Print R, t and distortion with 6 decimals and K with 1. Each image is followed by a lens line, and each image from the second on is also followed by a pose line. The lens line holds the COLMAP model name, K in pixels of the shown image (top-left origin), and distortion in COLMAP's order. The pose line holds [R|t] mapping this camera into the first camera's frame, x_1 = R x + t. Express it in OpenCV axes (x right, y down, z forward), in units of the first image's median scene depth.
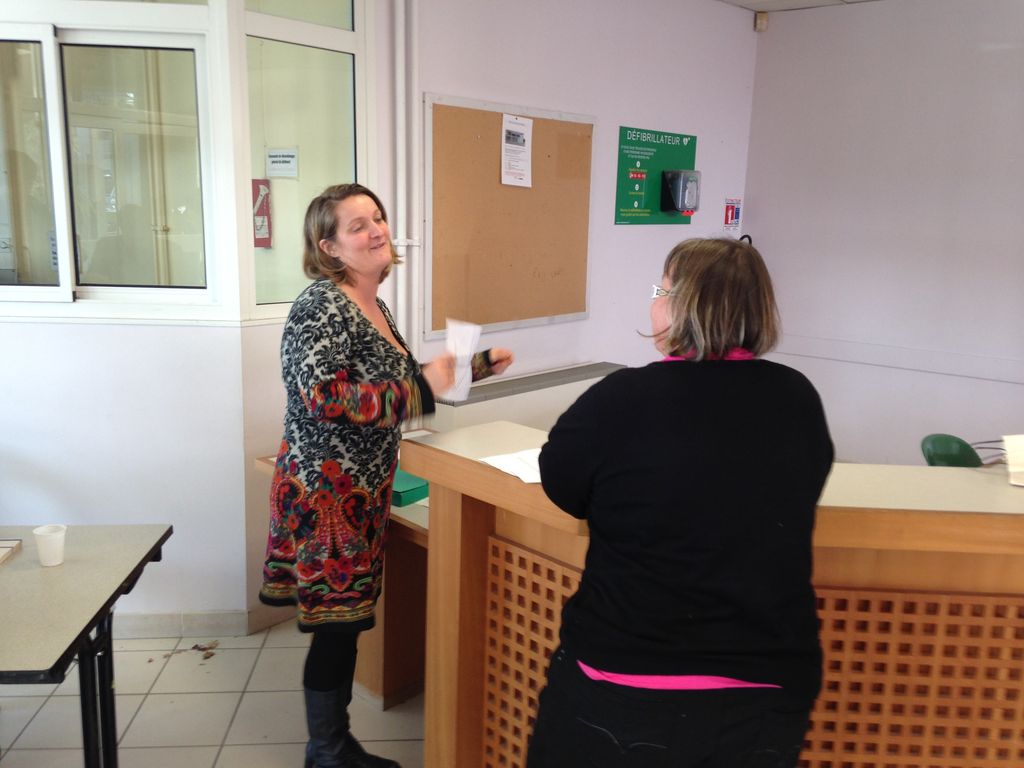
lens RADIAL K [[940.4, 0, 504.6], [0, 940.4, 382.8], [0, 0, 1]] dist [0.211920, -0.307125]
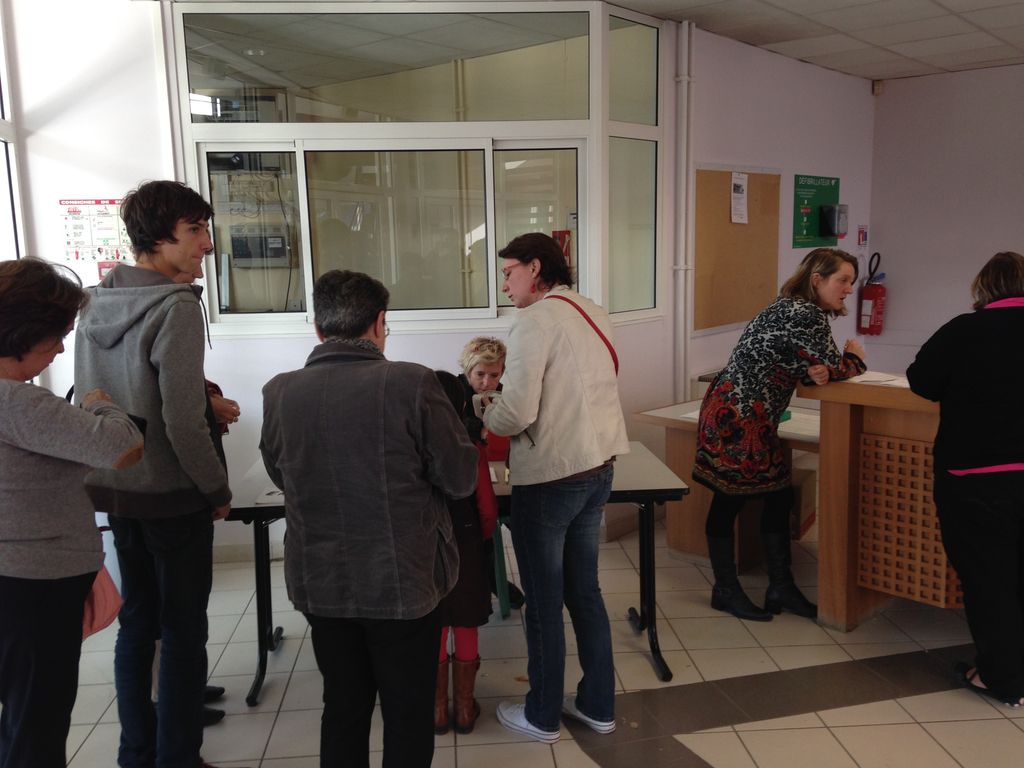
lens RADIAL K [[940.4, 0, 504.6], [0, 940.4, 382.8], [0, 0, 1]] dist [0.211920, -0.307125]
pose [[0.998964, -0.044346, 0.010238, -0.393819], [0.044662, 0.998458, -0.032960, 0.057684], [-0.008761, 0.033383, 0.999404, -0.406834]]
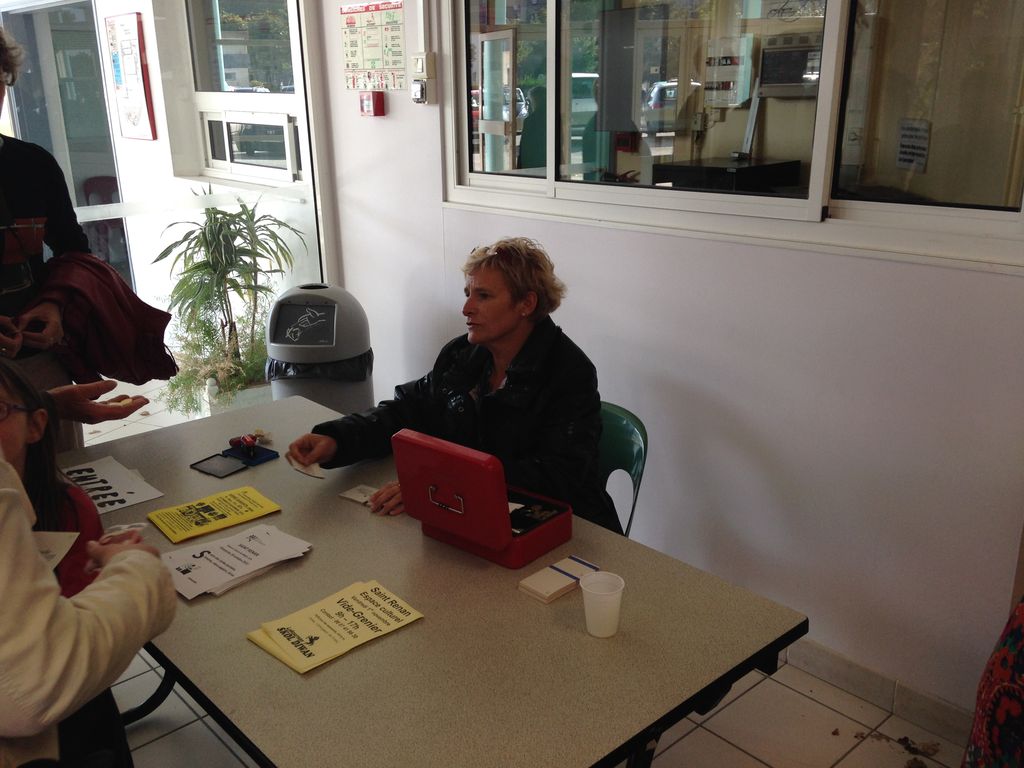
lens RADIAL K [[940.4, 0, 504.6], [0, 940.4, 382.8], [0, 0, 1]] dist [0.211920, -0.307125]
pose [[0.627120, 0.202423, -0.752160, -0.027397], [-0.117872, 0.979184, 0.165243, -0.049033], [0.769952, -0.014969, 0.637926, 0.314174]]
